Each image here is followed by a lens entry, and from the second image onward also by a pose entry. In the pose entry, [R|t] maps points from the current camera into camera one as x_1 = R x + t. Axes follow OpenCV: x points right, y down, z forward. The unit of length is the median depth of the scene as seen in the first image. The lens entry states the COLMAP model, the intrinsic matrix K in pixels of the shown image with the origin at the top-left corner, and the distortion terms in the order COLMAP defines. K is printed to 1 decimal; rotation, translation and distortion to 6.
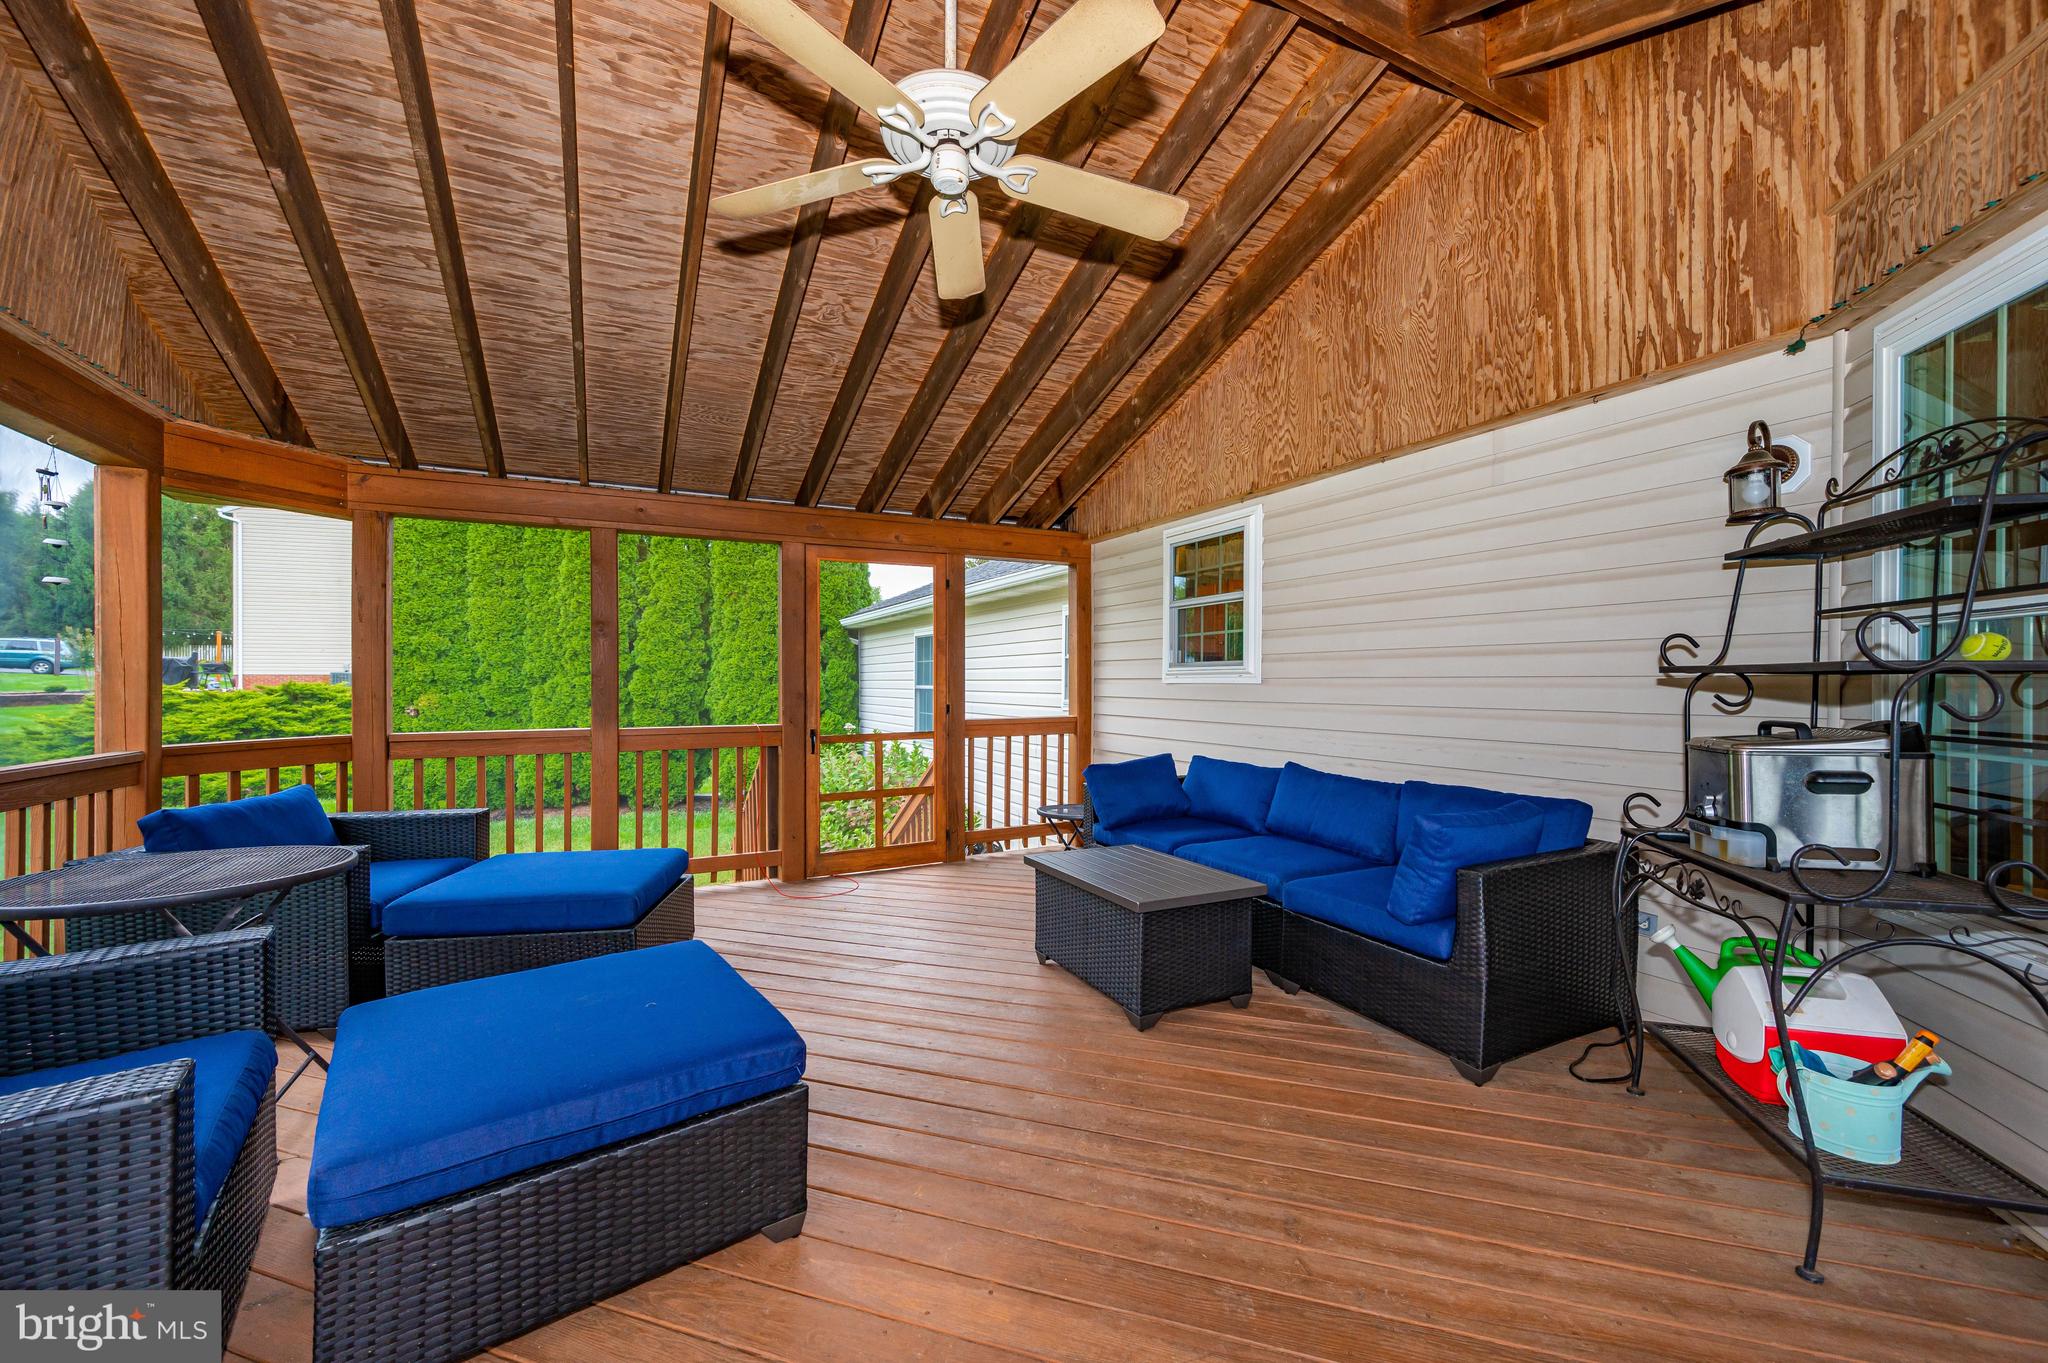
lens RADIAL K [[812.2, 0, 1031.3], [0, 812.2, 680.6], [0, 0, 1]] dist [-0.001446, -0.000089]
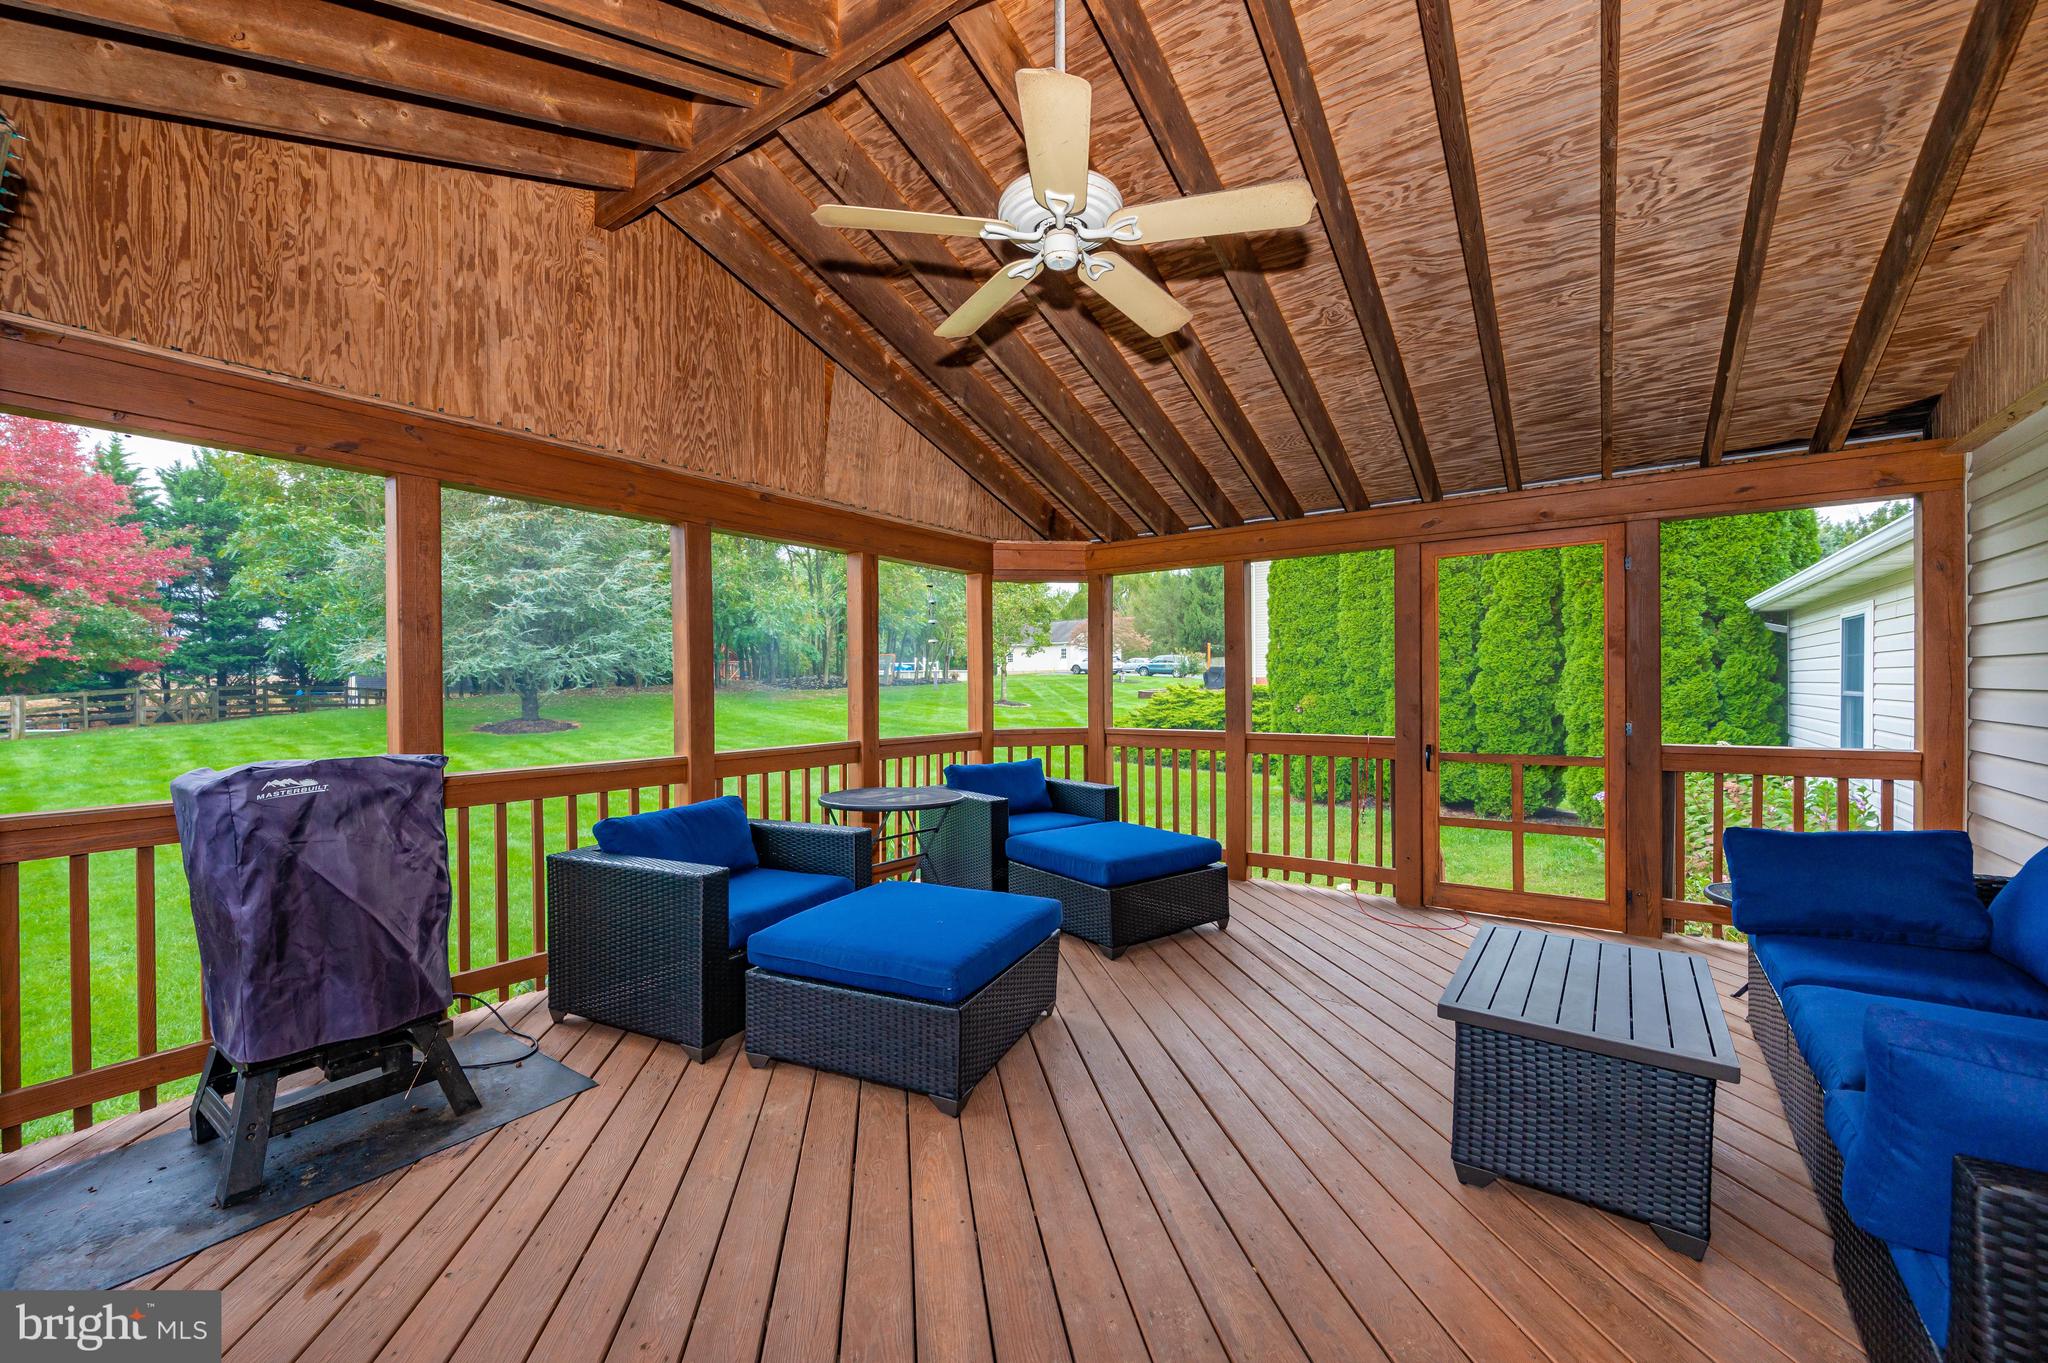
lens RADIAL K [[812.2, 0, 1028.3], [0, 812.2, 698.5], [0, 0, 1]] dist [-0.001446, -0.000089]
pose [[0.450625, 0.015020, -0.892587, 0.144317], [0.006797, 0.999772, 0.020255, -0.005358], [0.892687, -0.015195, 0.450420, 0.078891]]
